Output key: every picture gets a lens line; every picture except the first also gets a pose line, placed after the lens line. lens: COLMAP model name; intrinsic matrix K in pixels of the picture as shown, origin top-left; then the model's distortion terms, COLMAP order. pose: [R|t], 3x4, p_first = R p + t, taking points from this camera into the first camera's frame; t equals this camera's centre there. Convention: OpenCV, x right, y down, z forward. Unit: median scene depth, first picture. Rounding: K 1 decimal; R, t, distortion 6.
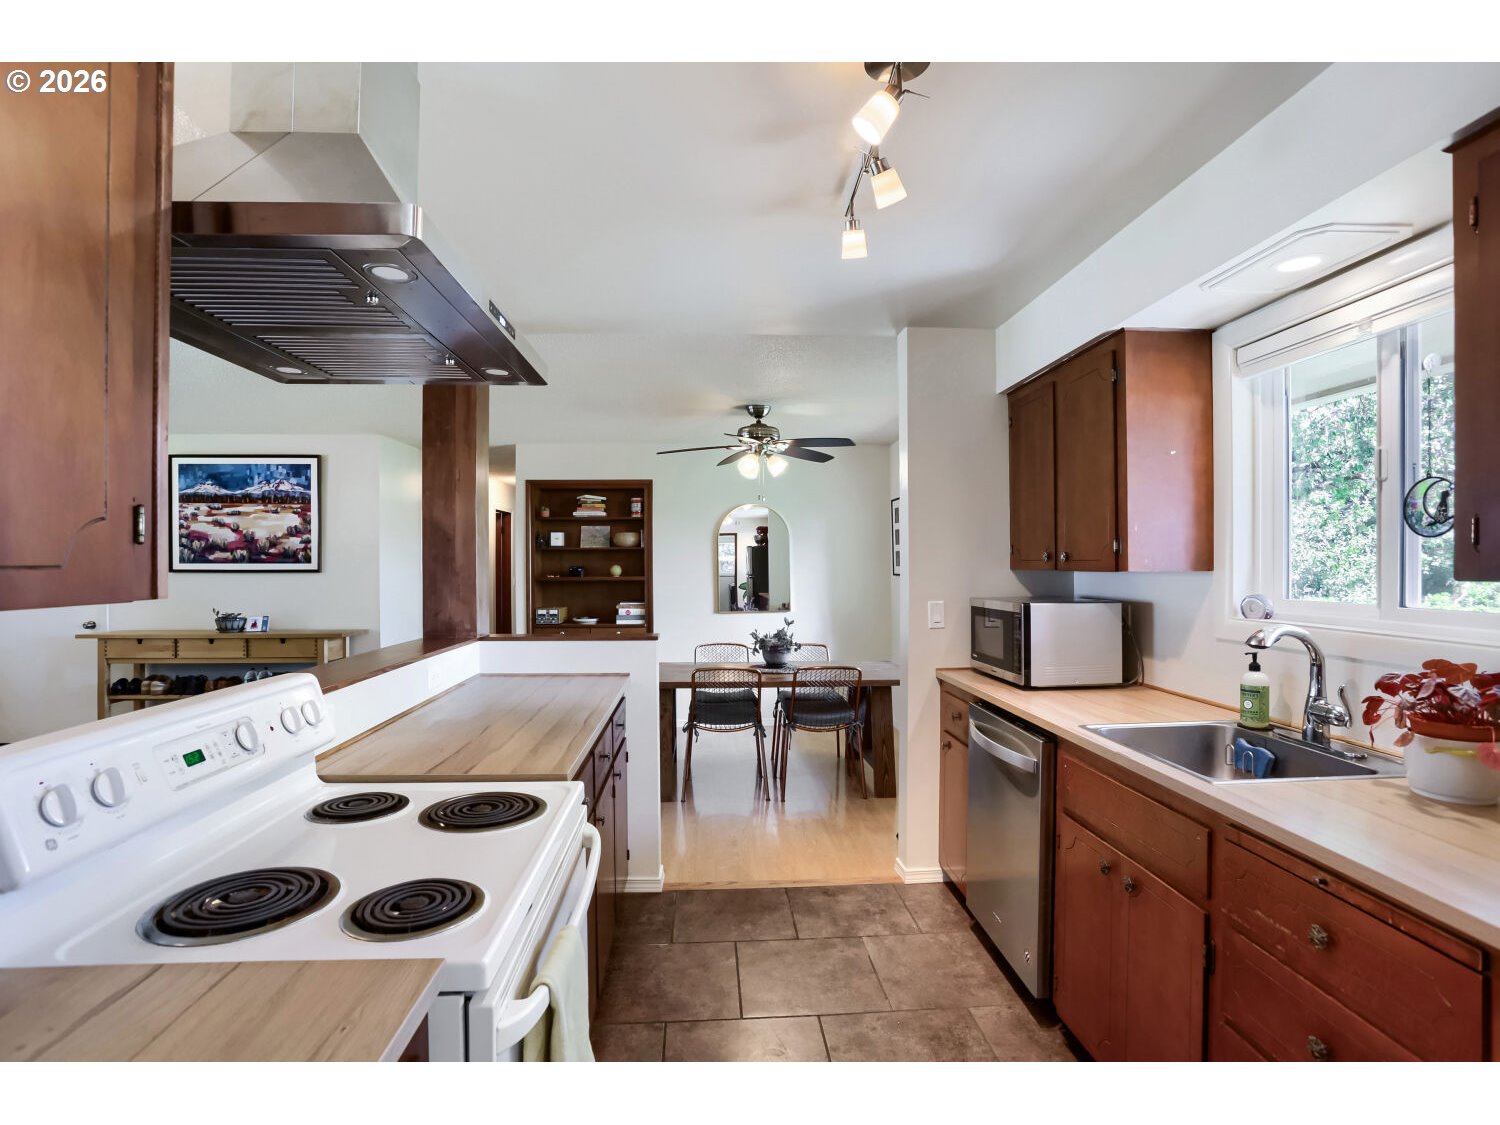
lens RADIAL K [[741.3, 0, 735.1], [0, 741.3, 562.4], [0, 0, 1]] dist [-0.083864, 0.053114]
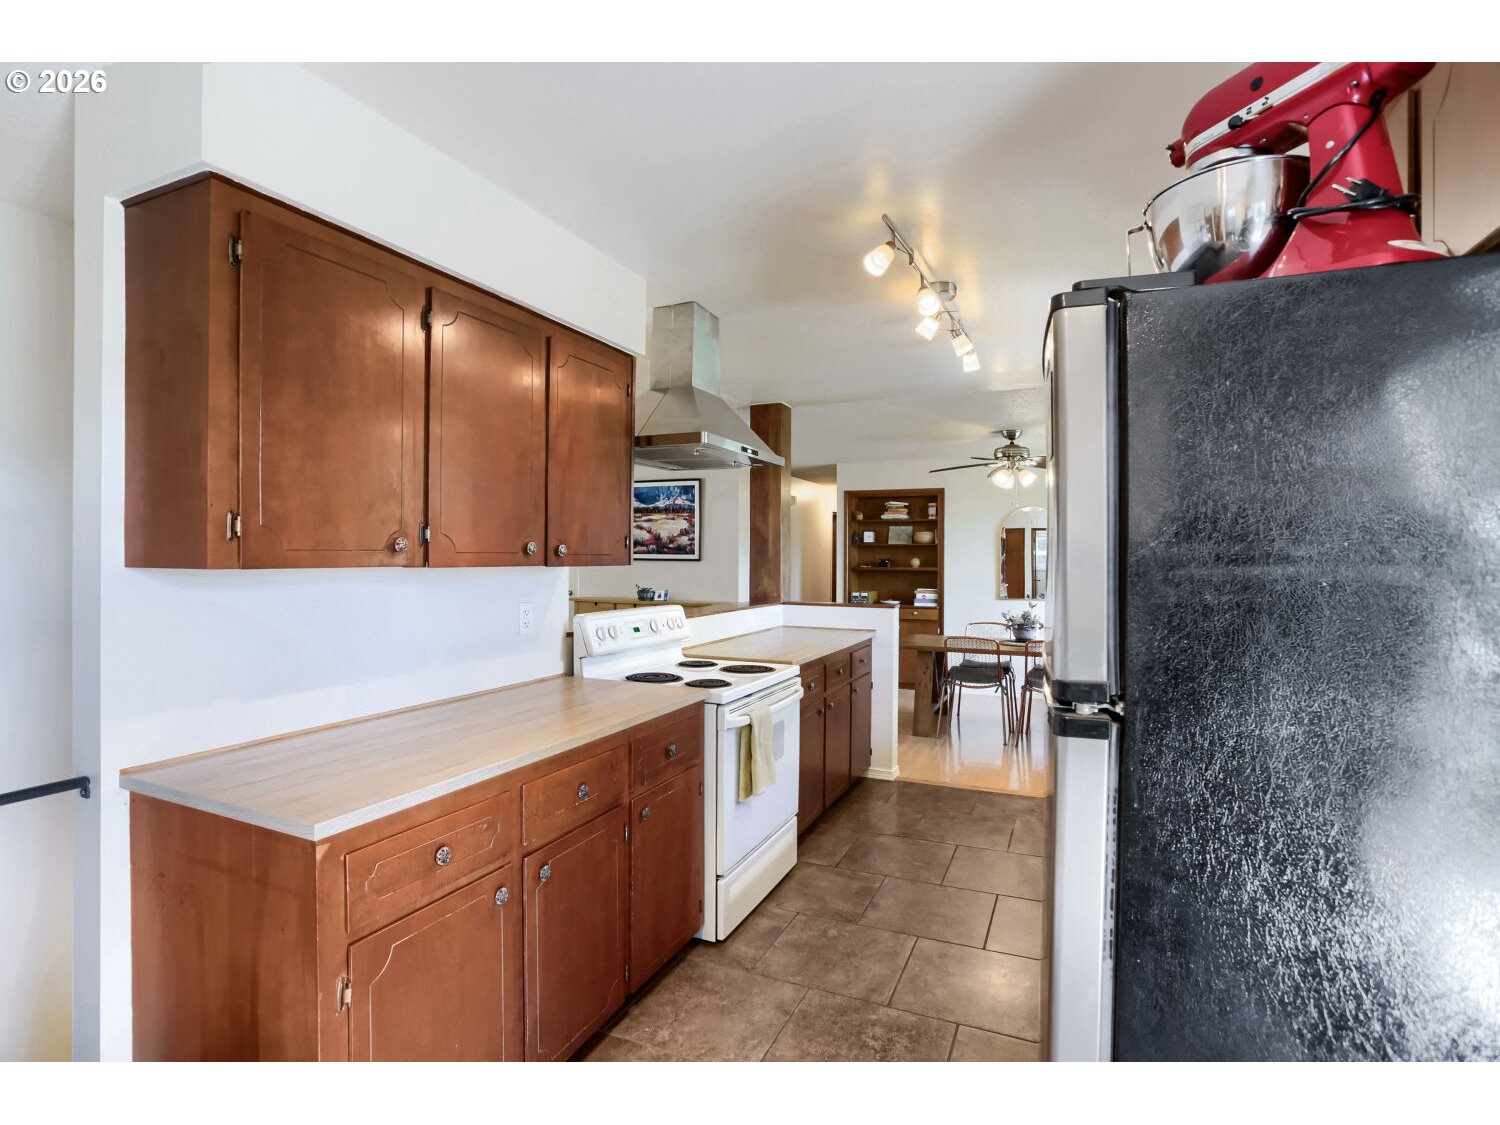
lens RADIAL K [[737.7, 0, 755.3], [0, 737.7, 556.7], [0, 0, 1]] dist [-0.077891, 0.037440]
pose [[0.895329, 0.009631, -0.445301, 0.169553], [-0.009173, 0.999953, 0.003184, -0.000282], [0.445311, 0.001234, 0.895375, -0.248264]]
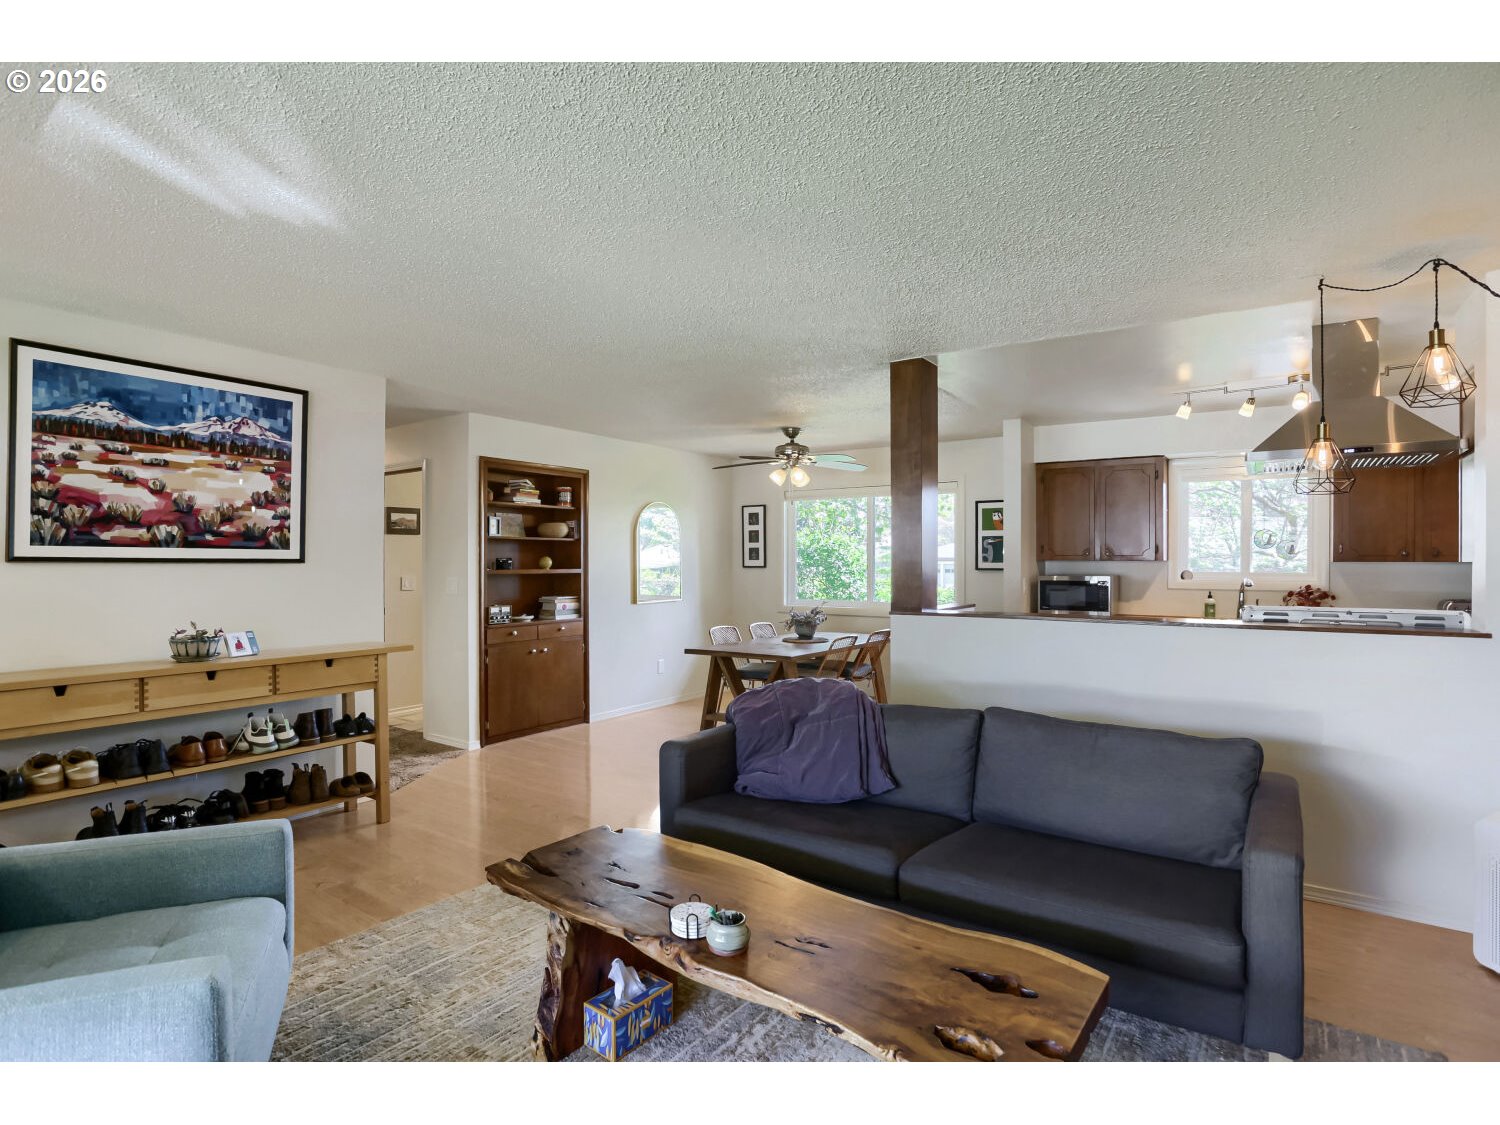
lens RADIAL K [[737.7, 0, 755.3], [0, 737.7, 556.7], [0, 0, 1]] dist [-0.077891, 0.037440]
pose [[0.628838, 0.009456, 0.777479, -0.838256], [-0.003821, 0.999952, -0.009071, 0.012457], [-0.777527, 0.002734, 0.628843, 0.248611]]
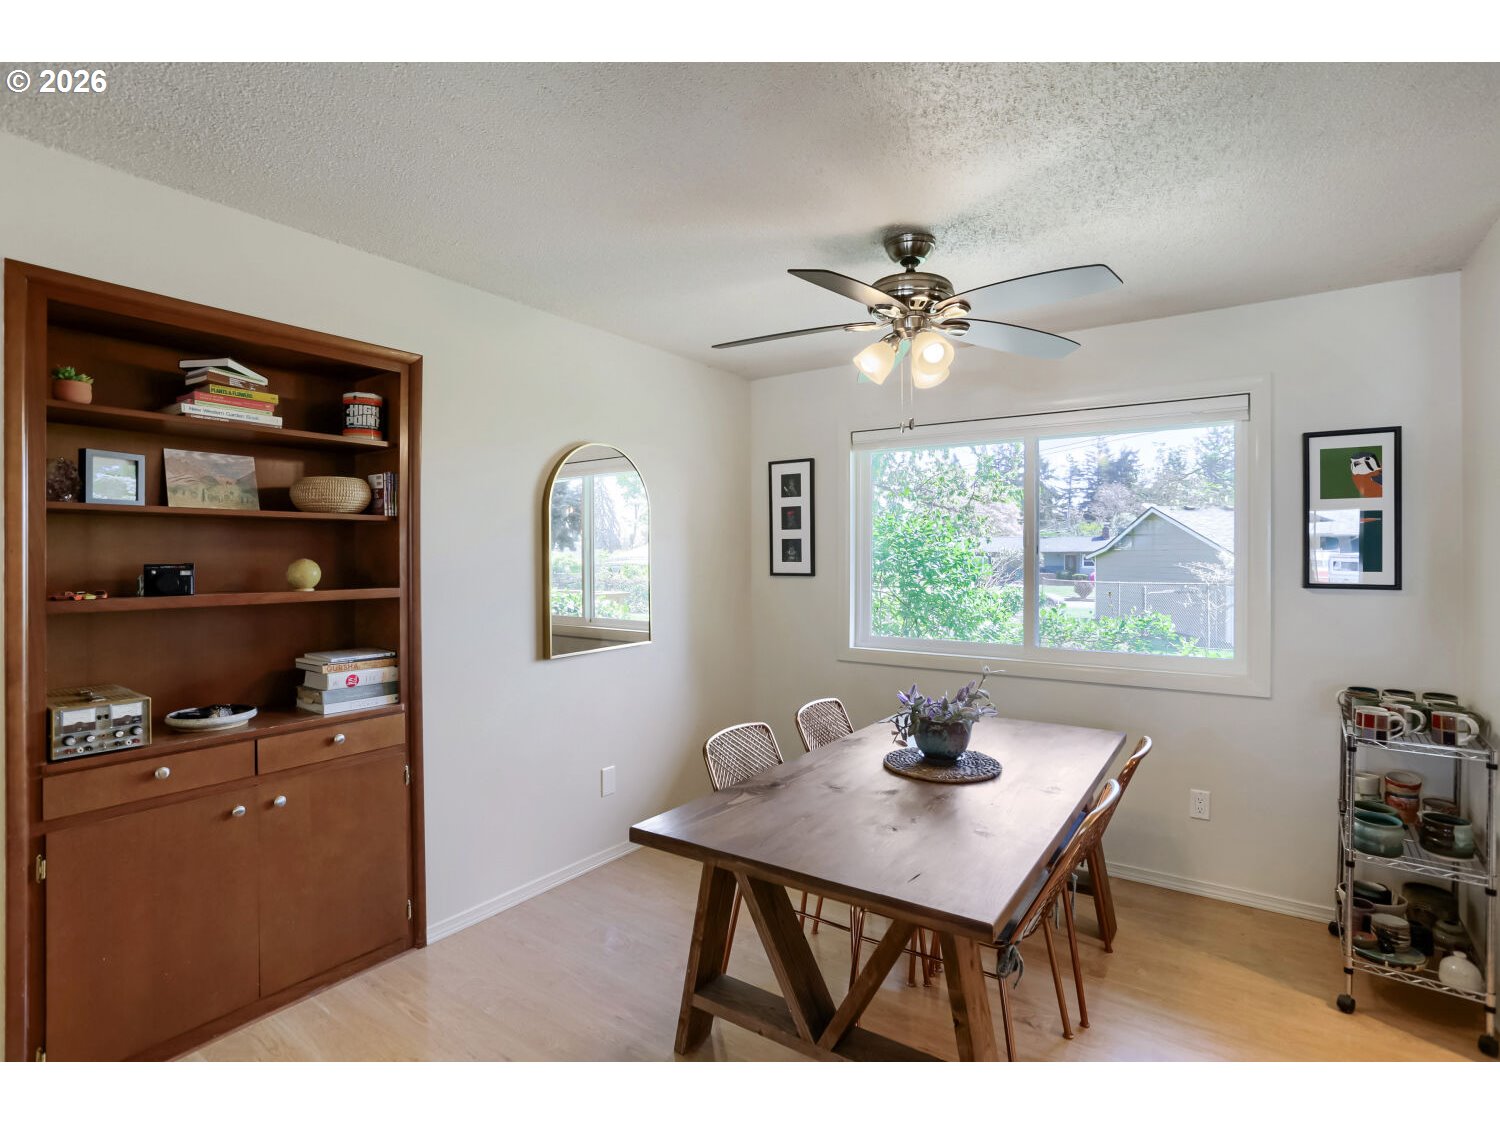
lens RADIAL K [[737.7, 0, 755.3], [0, 737.7, 556.7], [0, 0, 1]] dist [-0.077891, 0.037440]
pose [[0.635671, 0.003265, 0.771953, -0.351217], [-0.003883, 0.999992, -0.001033, 0.001656], [-0.771950, -0.002341, 0.635679, 0.685316]]
